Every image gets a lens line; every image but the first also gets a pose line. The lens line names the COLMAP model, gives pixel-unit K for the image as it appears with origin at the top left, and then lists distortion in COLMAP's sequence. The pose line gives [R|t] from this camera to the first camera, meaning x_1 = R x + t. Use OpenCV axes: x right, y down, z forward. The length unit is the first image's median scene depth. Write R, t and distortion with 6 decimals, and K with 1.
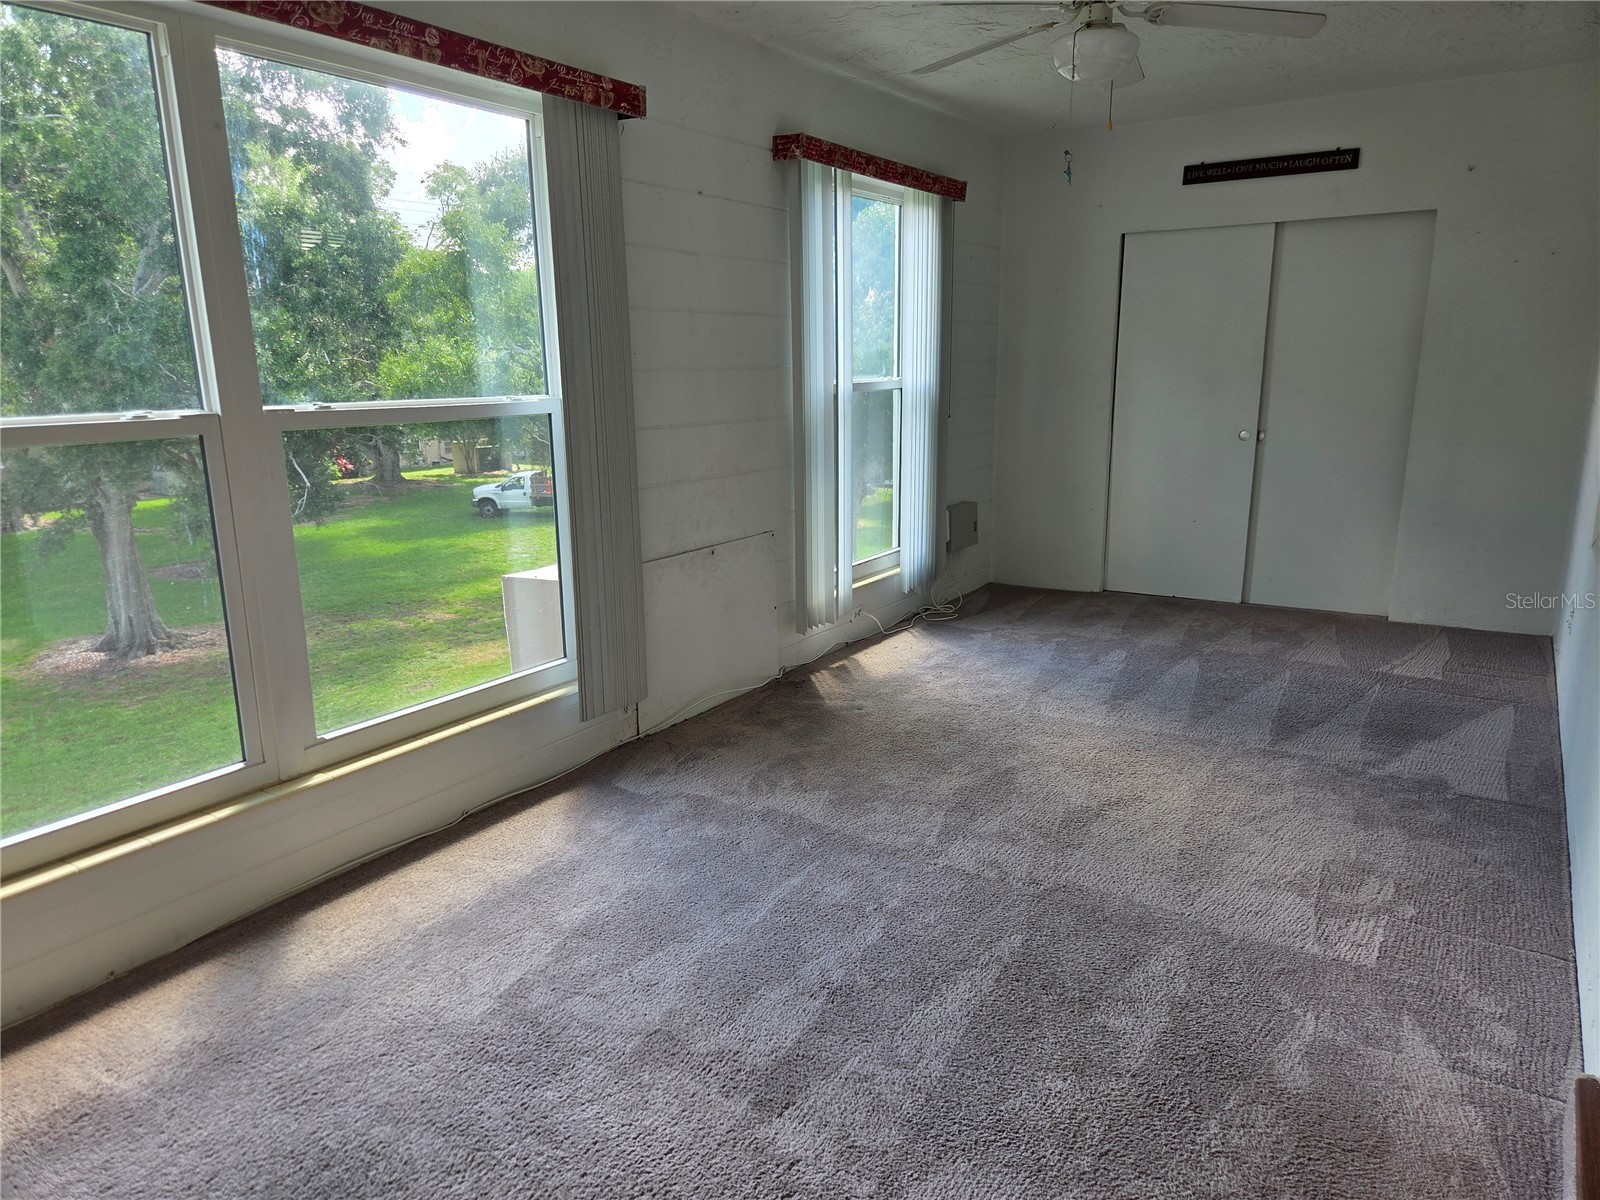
lens RADIAL K [[1091.6, 0, 807.8], [0, 1091.6, 602.6], [0, 0, 1]] dist [0.067841, -0.056773]
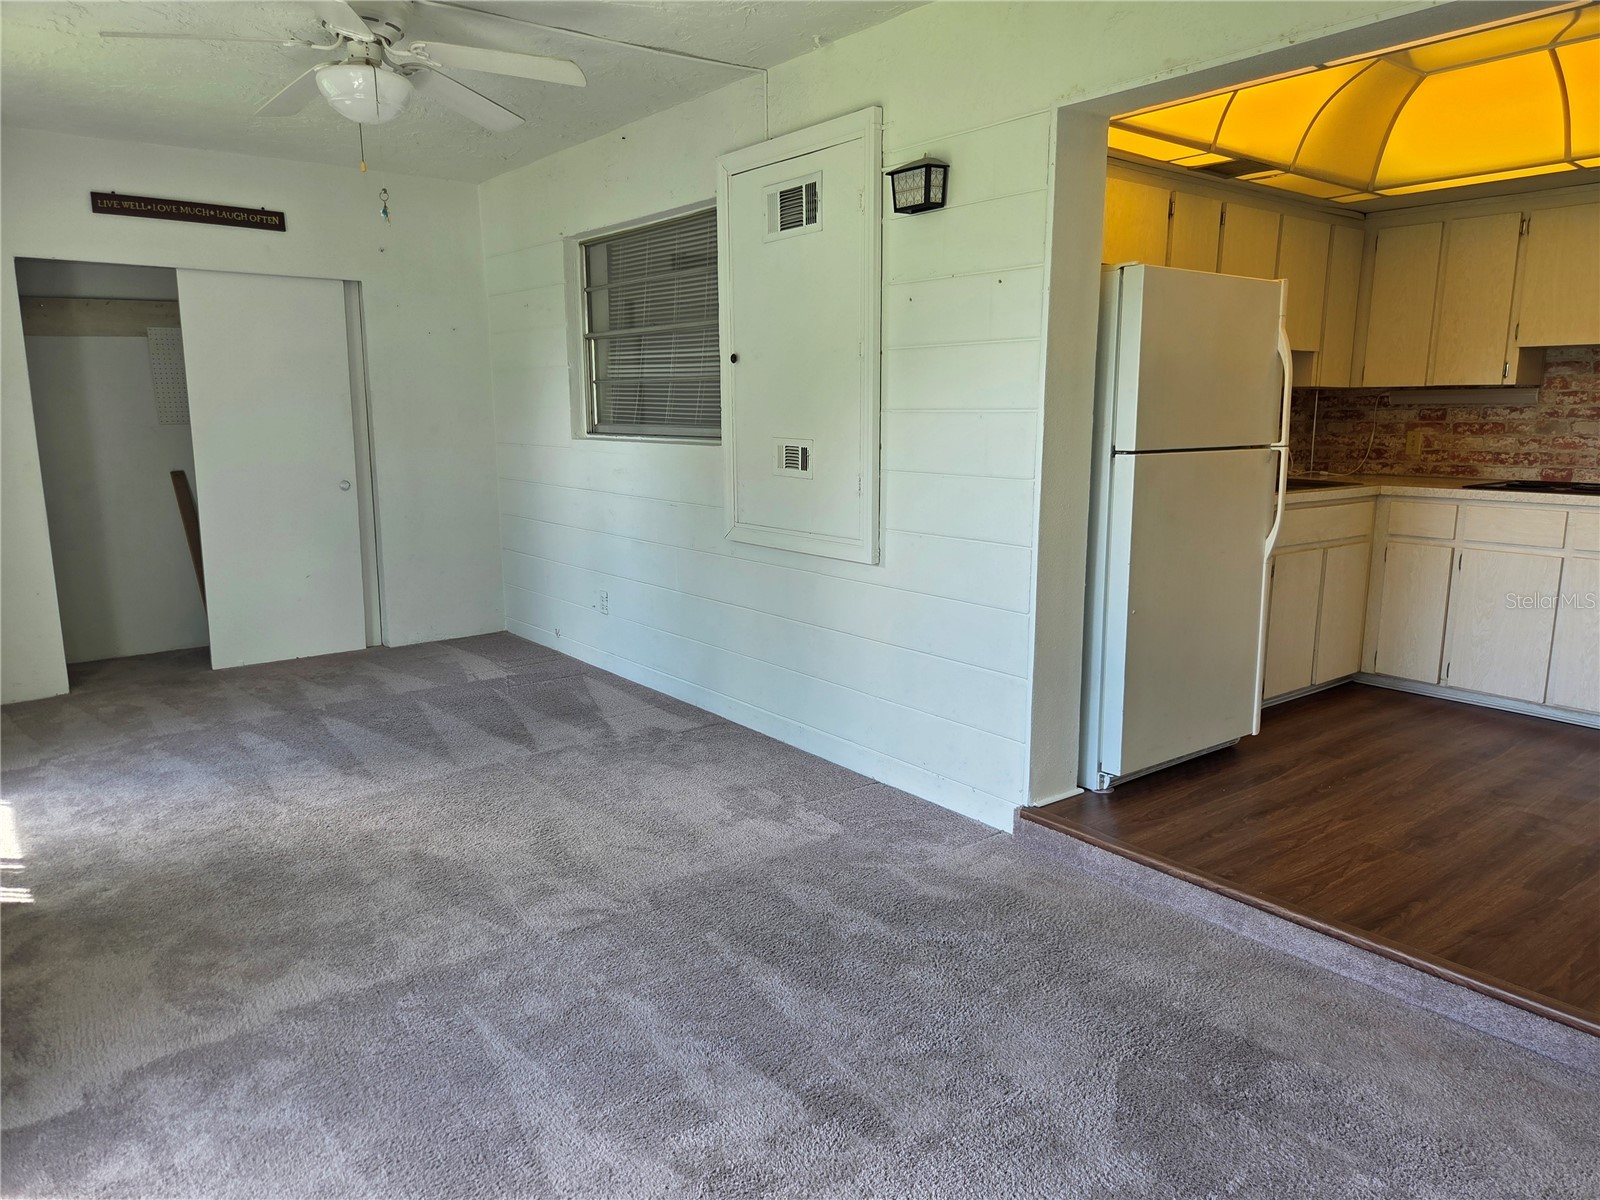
lens RADIAL K [[1077.8, 0, 802.3], [0, 1077.8, 592.0], [0, 0, 1]] dist [0.078599, -0.063910]
pose [[0.326389, -0.151336, 0.933042, -0.533155], [0.206980, 0.974587, 0.085671, -0.070306], [-0.922296, 0.165159, 0.349418, 0.363040]]
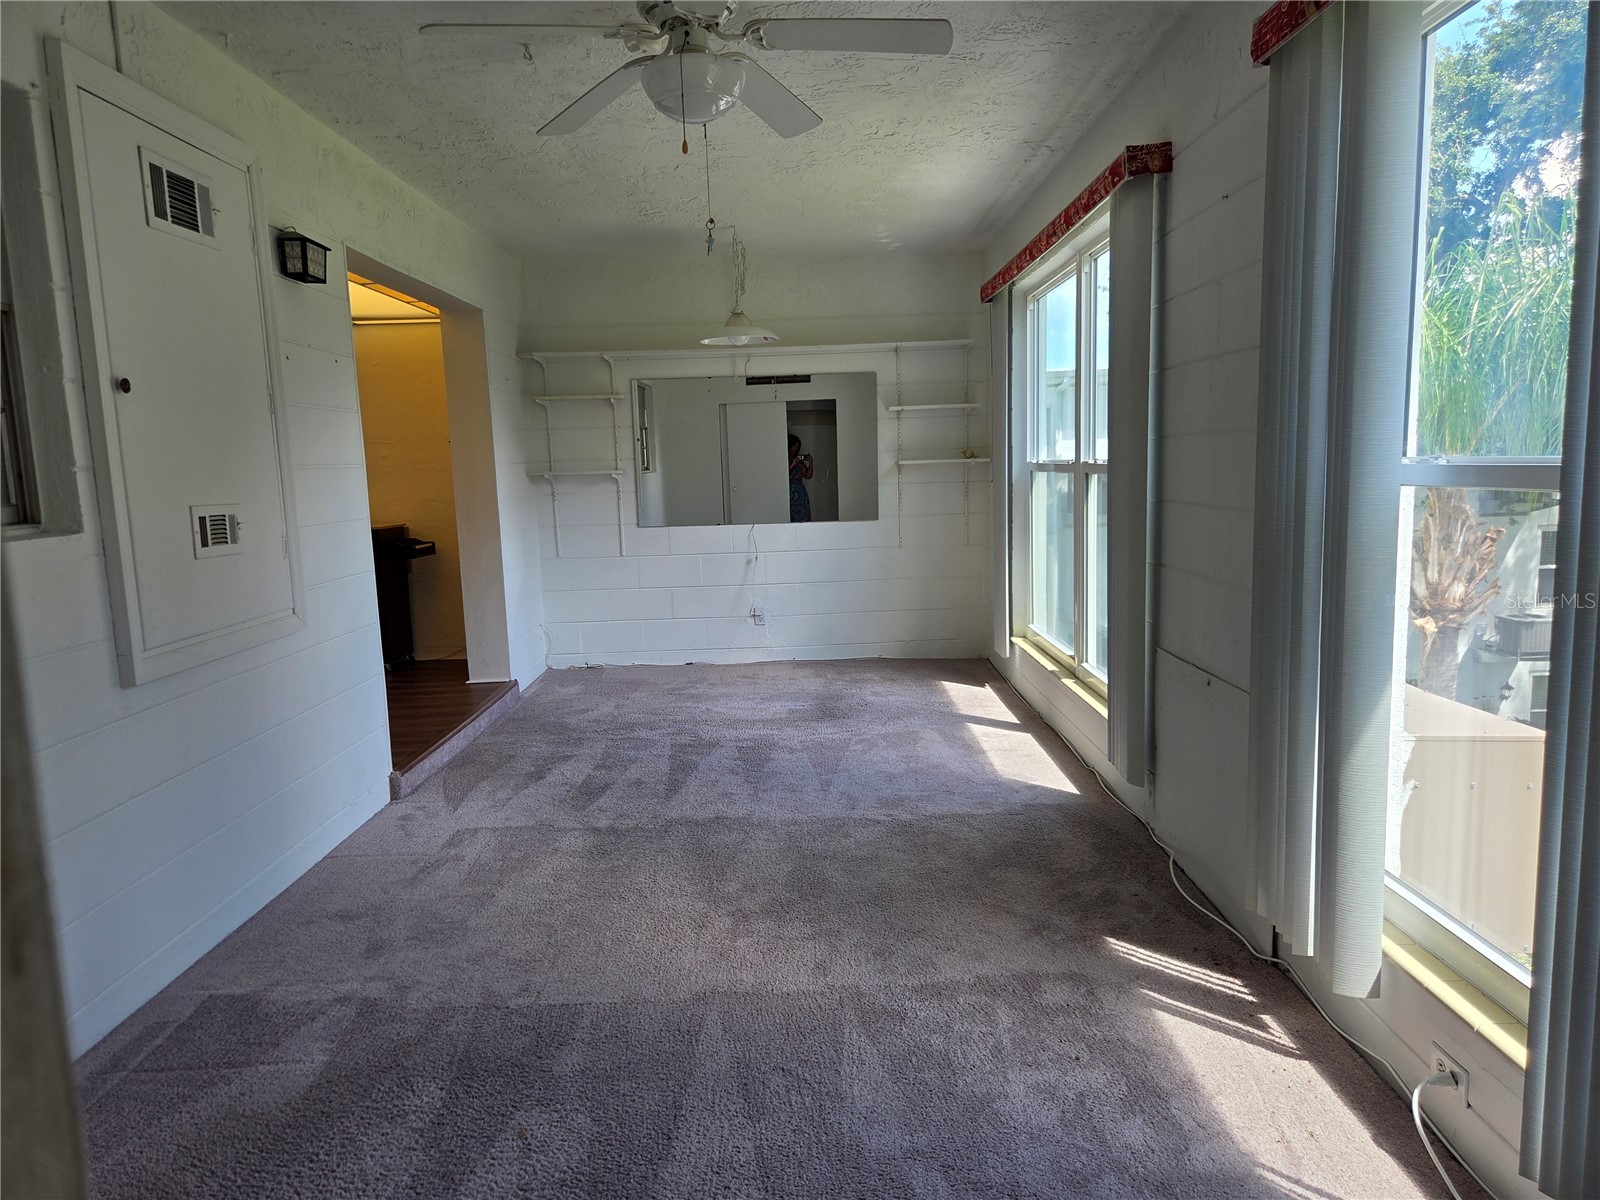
lens RADIAL K [[1065.6, 0, 777.2], [0, 1065.6, 612.7], [0, 0, 1]] dist [0.073032, -0.070684]
pose [[-0.853664, 0.115910, -0.507763, 0.609851], [-0.069857, 0.940630, 0.332167, -0.364424], [0.516119, 0.319029, -0.794885, 1.666255]]
